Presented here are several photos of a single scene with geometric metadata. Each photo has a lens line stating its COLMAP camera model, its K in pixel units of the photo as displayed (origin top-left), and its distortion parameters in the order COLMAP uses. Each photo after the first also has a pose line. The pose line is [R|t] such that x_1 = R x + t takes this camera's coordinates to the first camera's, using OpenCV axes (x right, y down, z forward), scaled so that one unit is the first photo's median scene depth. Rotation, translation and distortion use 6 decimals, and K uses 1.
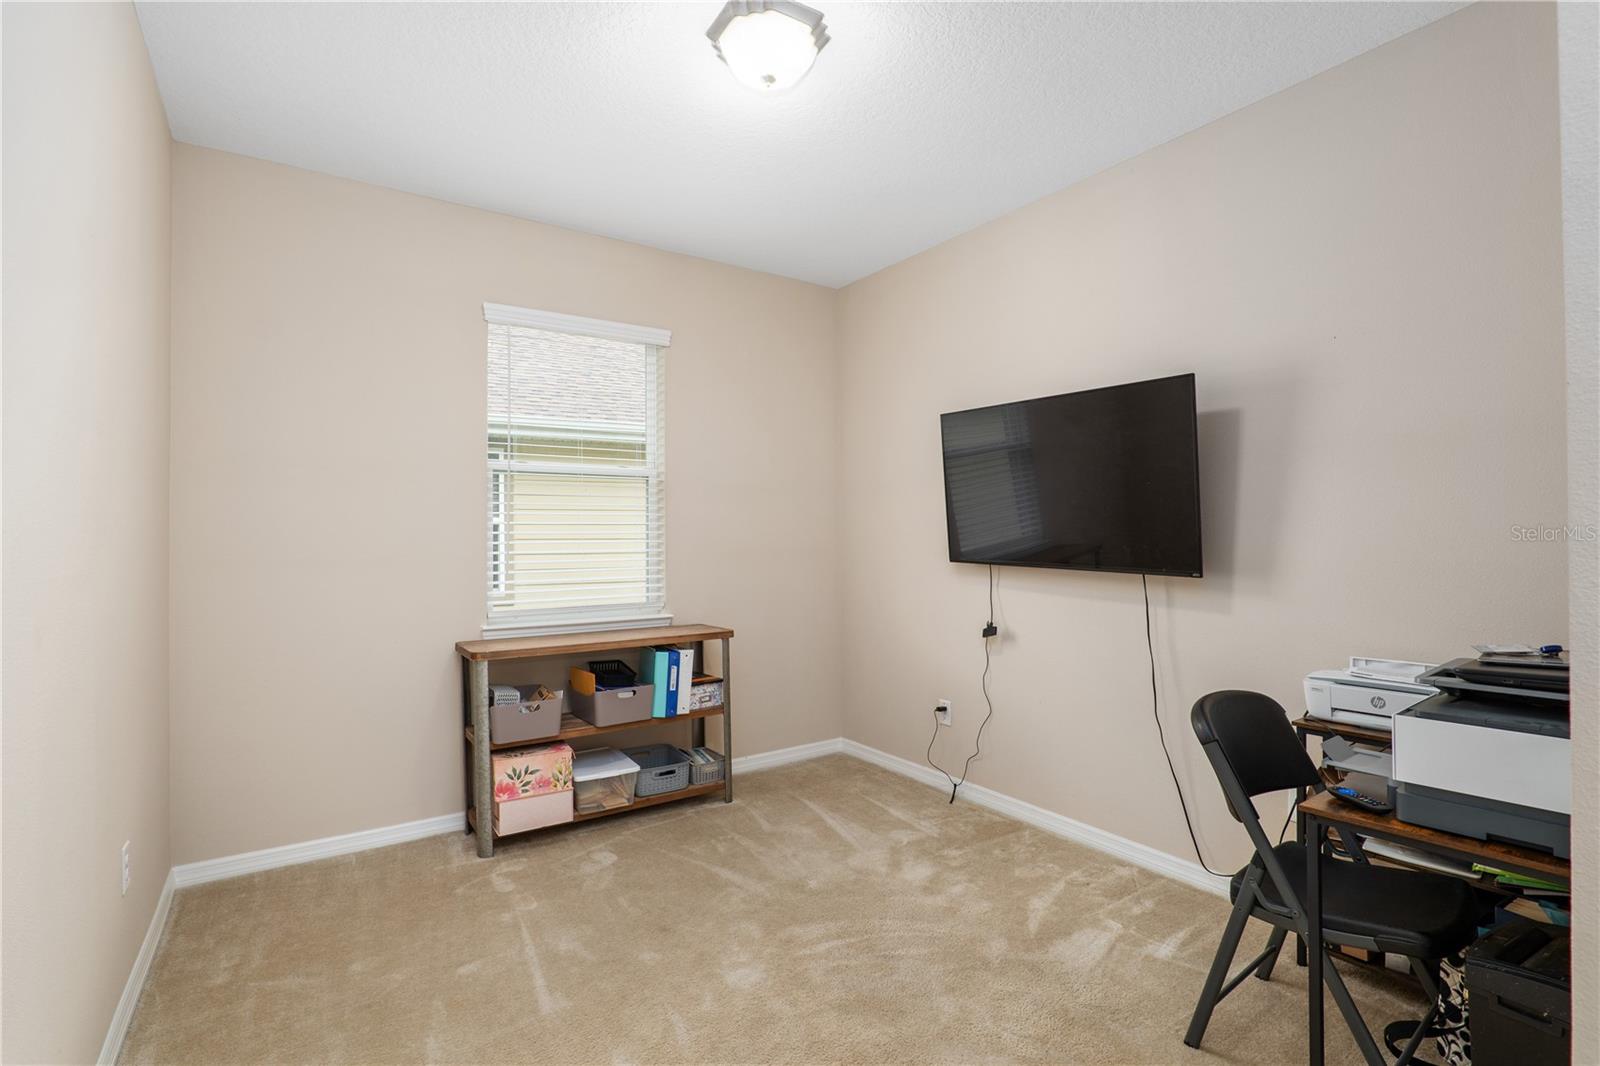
lens RADIAL K [[756.1, 0, 804.3], [0, 756.1, 539.7], [0, 0, 1]] dist [-0.017825, 0.005374]
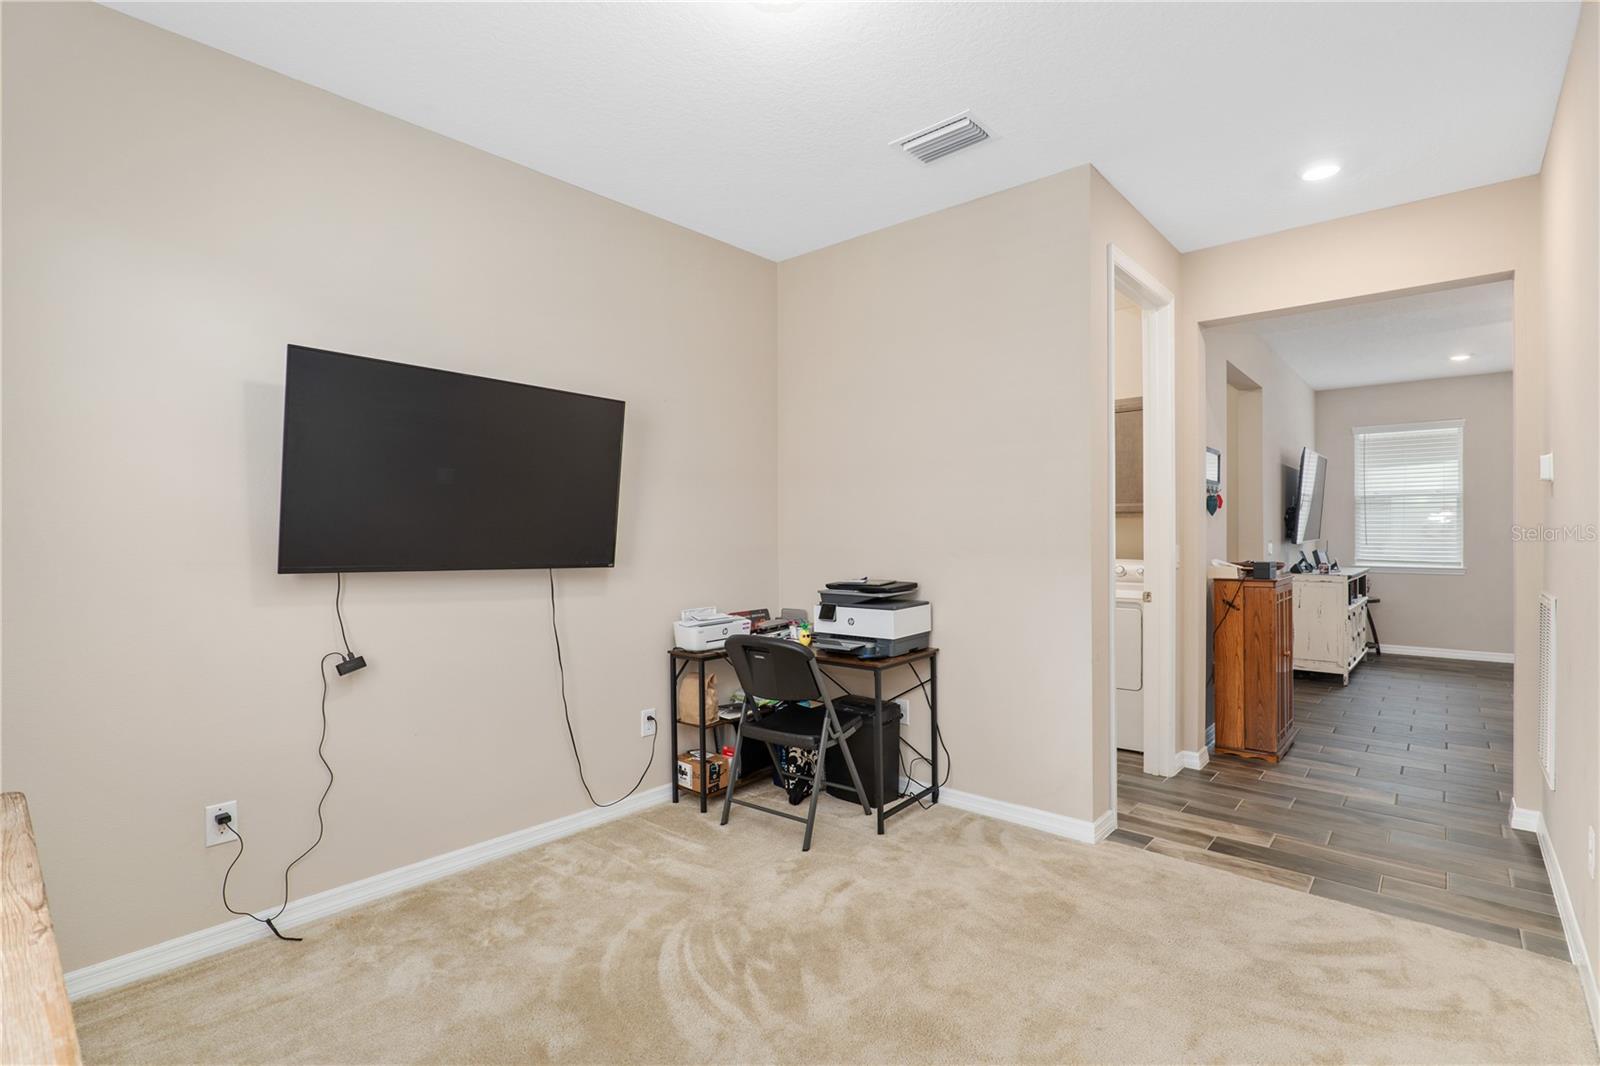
lens RADIAL K [[756.1, 0, 797.8], [0, 756.1, 538.7], [0, 0, 1]] dist [-0.017825, 0.005374]
pose [[-0.256408, -0.007370, 0.966541, -0.555238], [0.002169, 0.999964, 0.008200, -0.005393], [-0.966566, 0.004199, -0.256383, 0.760050]]
